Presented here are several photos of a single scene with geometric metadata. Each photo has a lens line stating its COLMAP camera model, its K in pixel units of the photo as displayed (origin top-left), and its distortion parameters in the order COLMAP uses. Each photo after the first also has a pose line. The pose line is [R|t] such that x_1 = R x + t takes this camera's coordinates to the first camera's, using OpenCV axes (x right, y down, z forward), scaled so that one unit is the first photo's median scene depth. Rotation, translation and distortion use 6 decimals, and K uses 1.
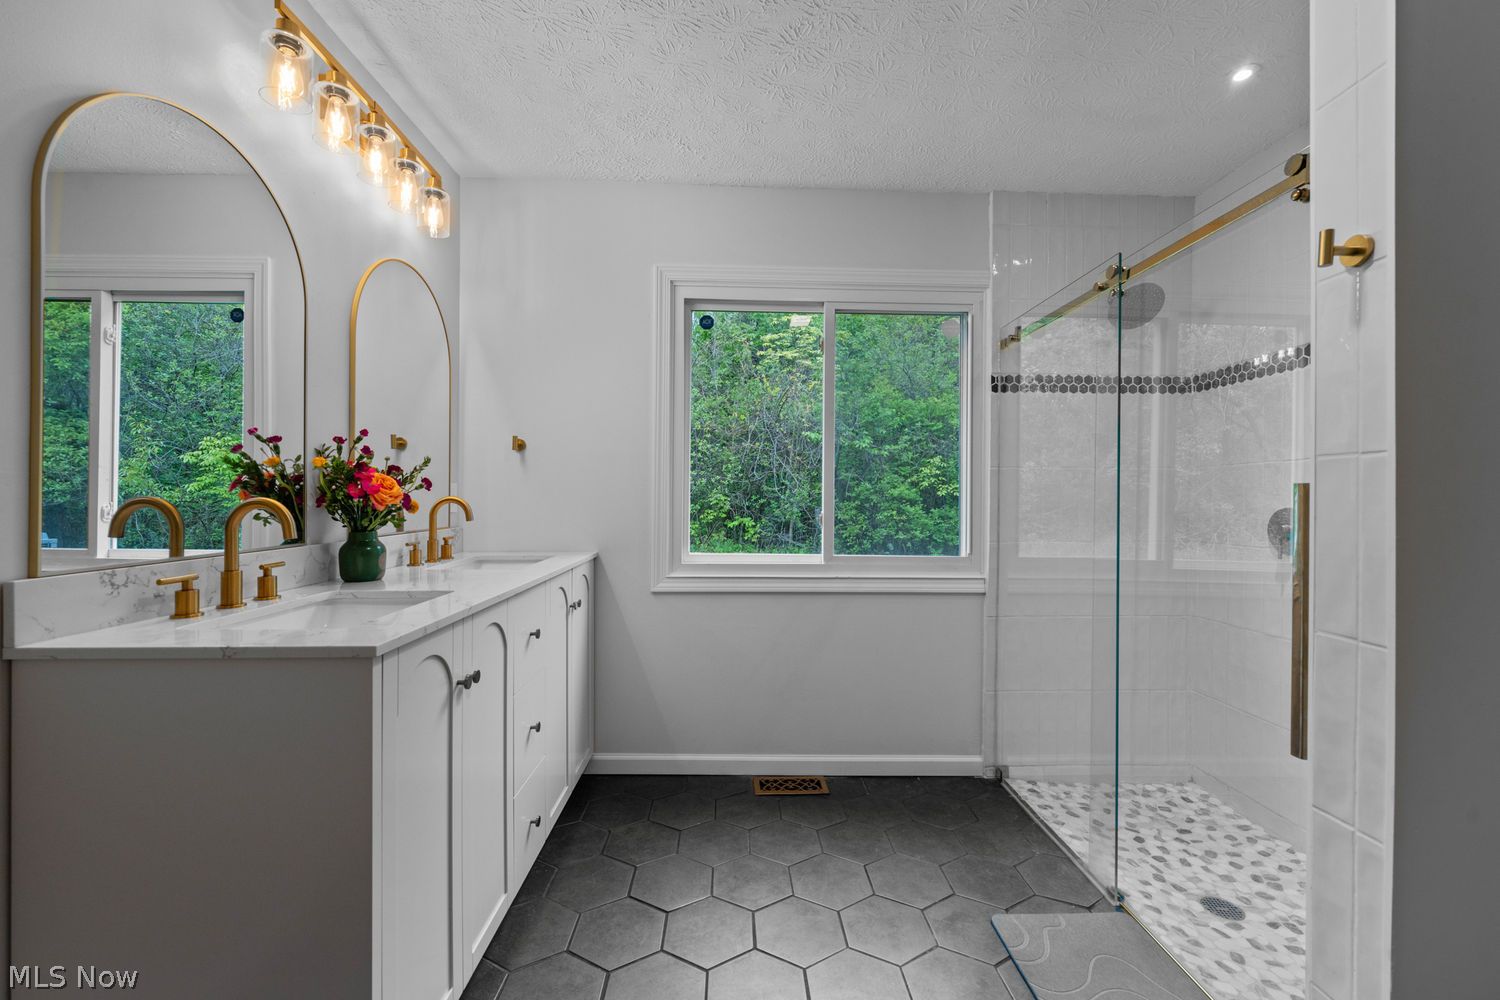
lens RADIAL K [[608.1, 0, 755.1], [0, 608.1, 492.6], [0, 0, 1]] dist [-0.001632, -0.000267]
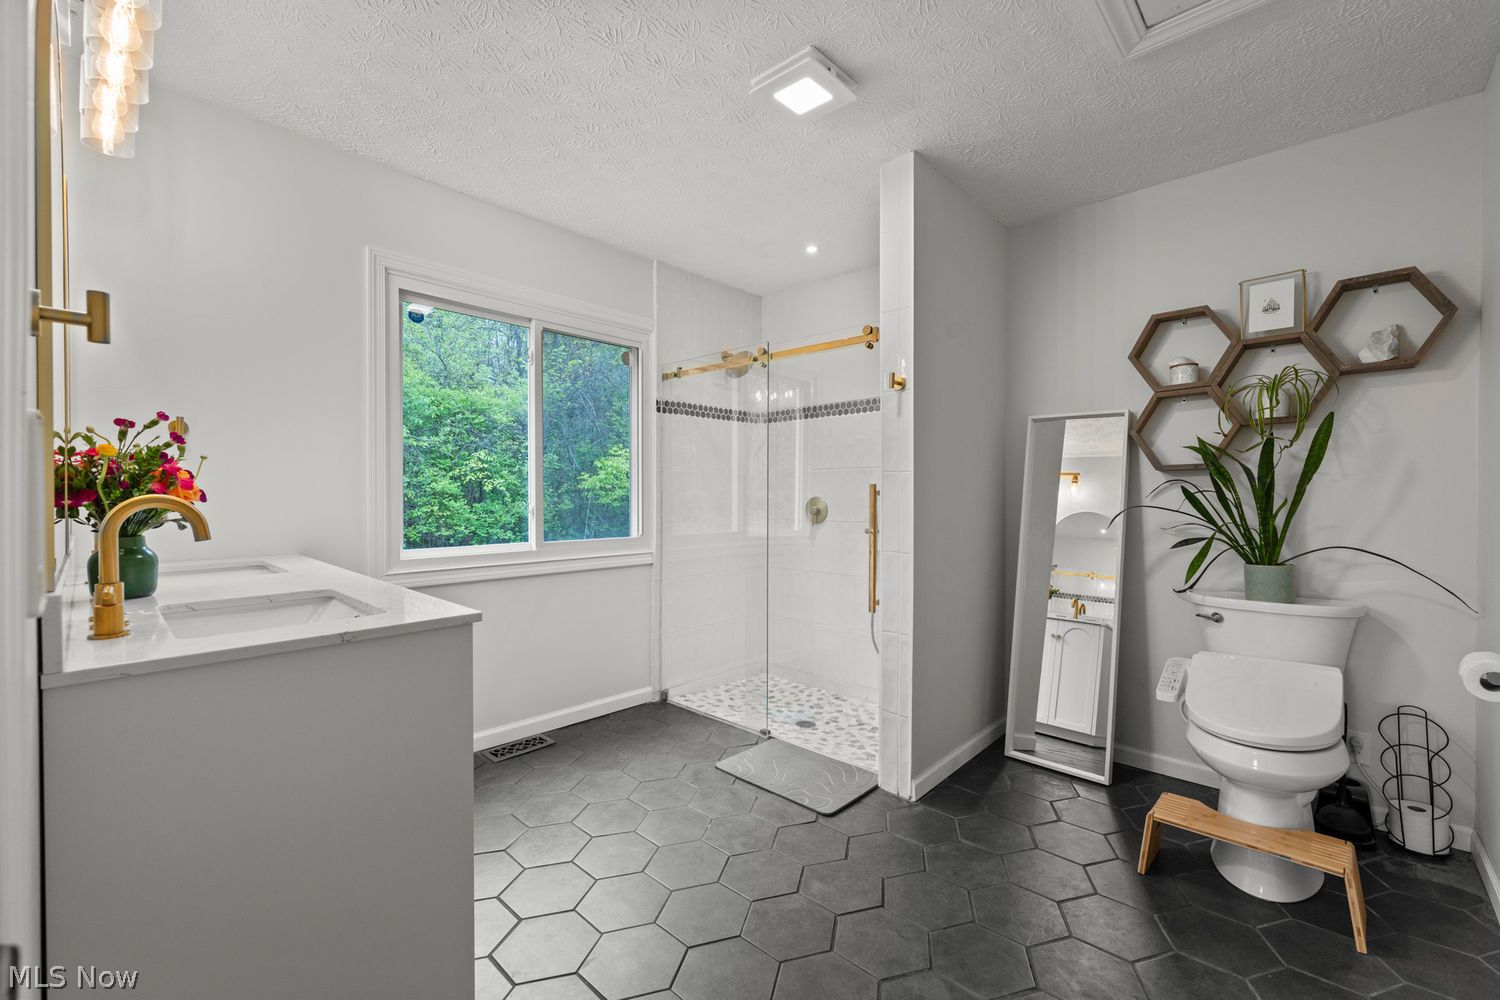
lens RADIAL K [[615.0, 0, 752.9], [0, 615.0, 497.0], [0, 0, 1]] dist [-0.000417, 0.000023]
pose [[0.709360, -0.010296, 0.704772, -0.455039], [-0.001494, 0.999869, 0.016112, -0.001912], [-0.704845, -0.012482, 0.709251, -0.114934]]
